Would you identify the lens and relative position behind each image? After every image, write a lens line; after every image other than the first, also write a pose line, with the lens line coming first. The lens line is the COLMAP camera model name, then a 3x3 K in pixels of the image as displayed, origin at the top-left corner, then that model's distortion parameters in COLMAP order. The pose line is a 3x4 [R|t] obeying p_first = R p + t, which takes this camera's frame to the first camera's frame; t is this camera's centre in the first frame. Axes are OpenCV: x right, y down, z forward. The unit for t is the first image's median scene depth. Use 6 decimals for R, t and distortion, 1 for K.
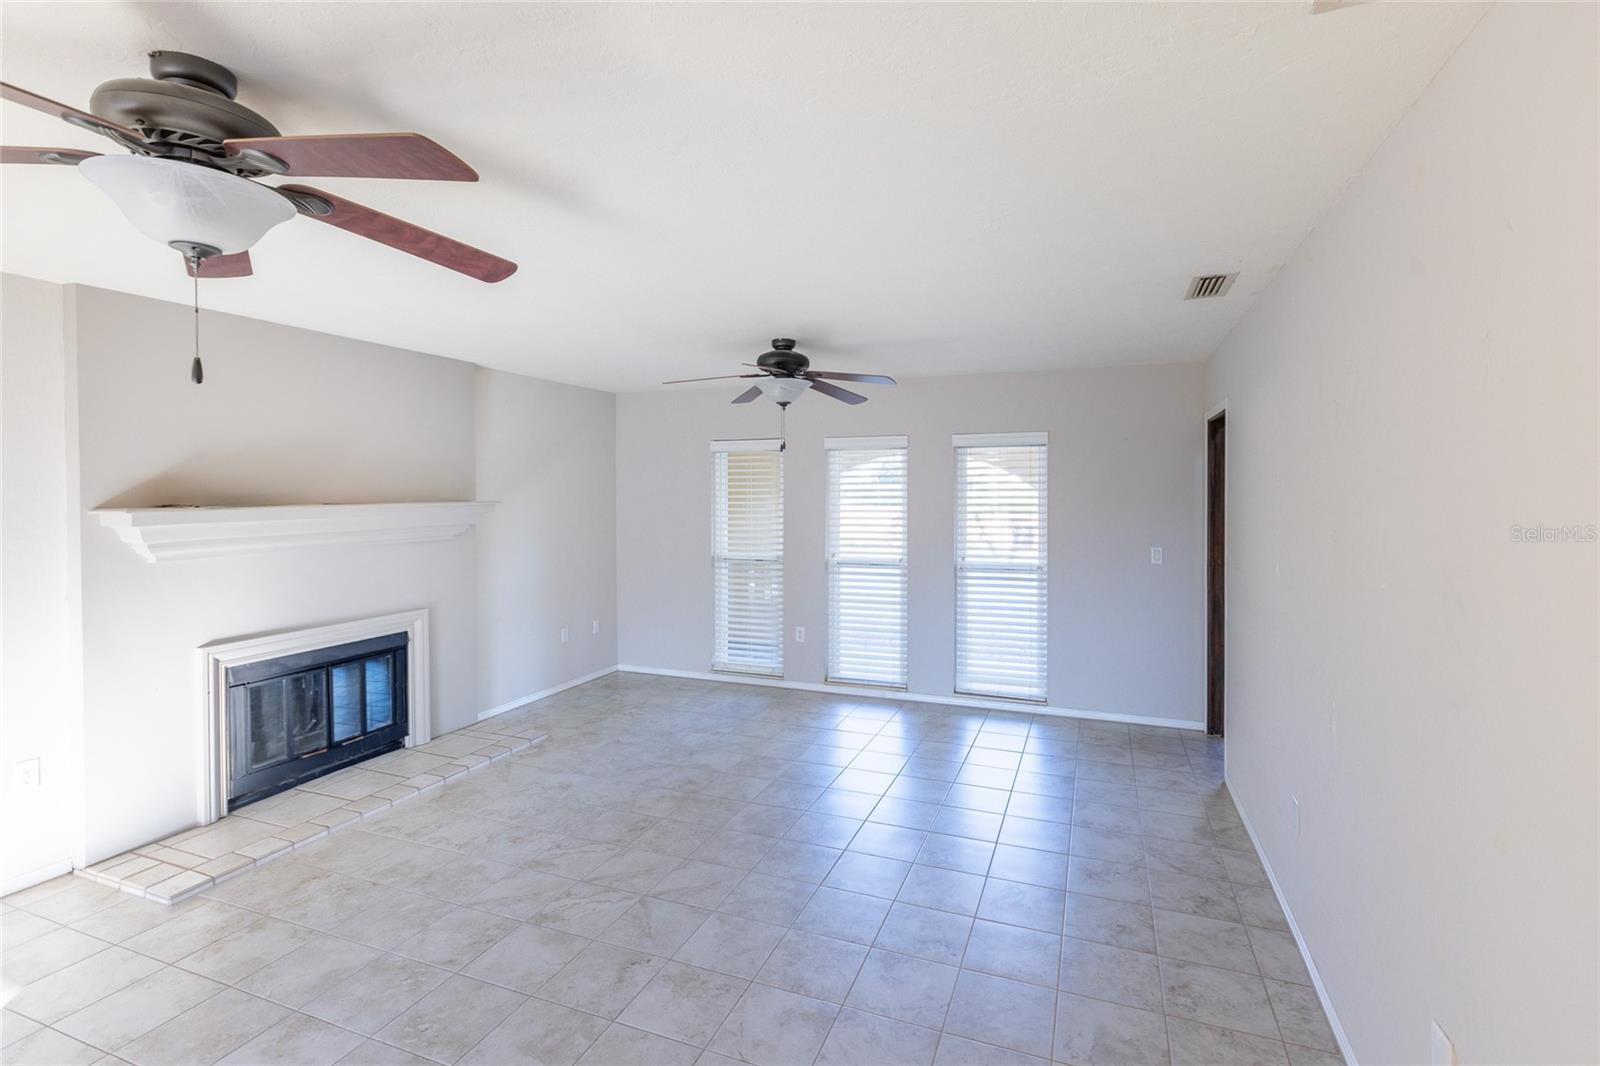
lens RADIAL K [[724.9, 0, 796.4], [0, 724.9, 492.9], [0, 0, 1]] dist [-0.000747, 0.000056]
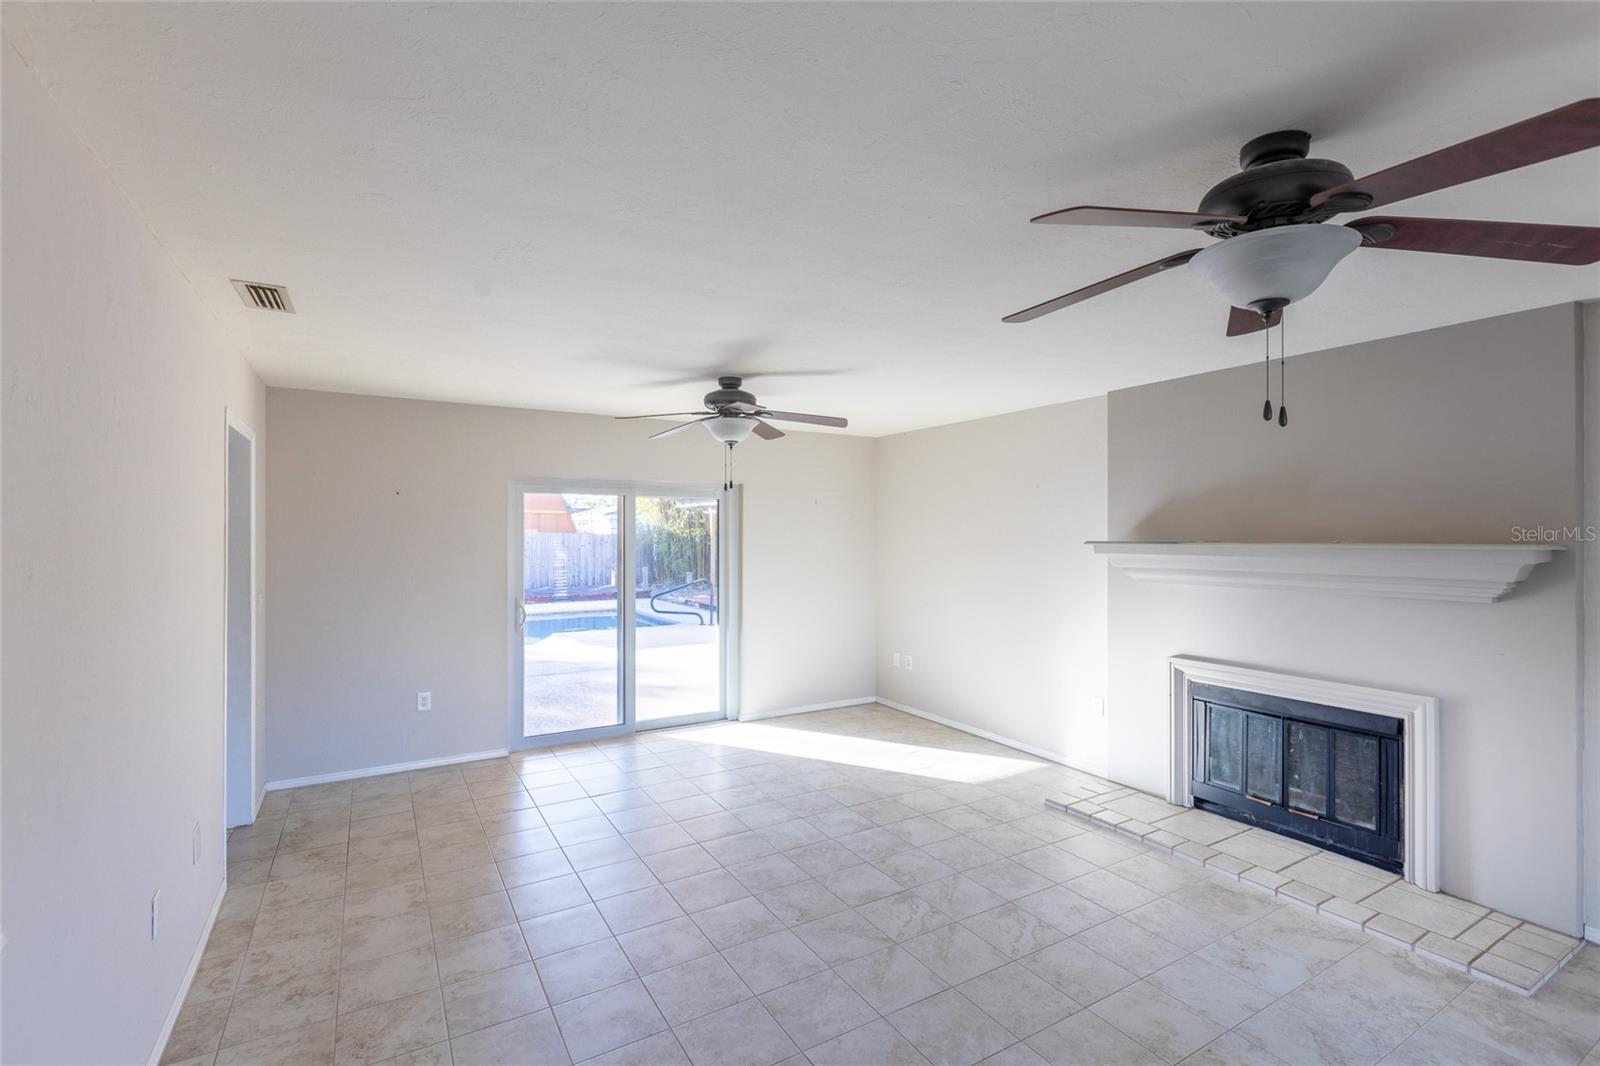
lens RADIAL K [[743.7, 0, 800.0], [0, 743.7, 533.0], [0, 0, 1]] dist [0.010932, -0.000165]
pose [[-0.604964, 0.001358, -0.796252, 0.526338], [0.001264, 0.999999, 0.000745, 0.003141], [0.796252, -0.000556, -0.604965, 1.188657]]
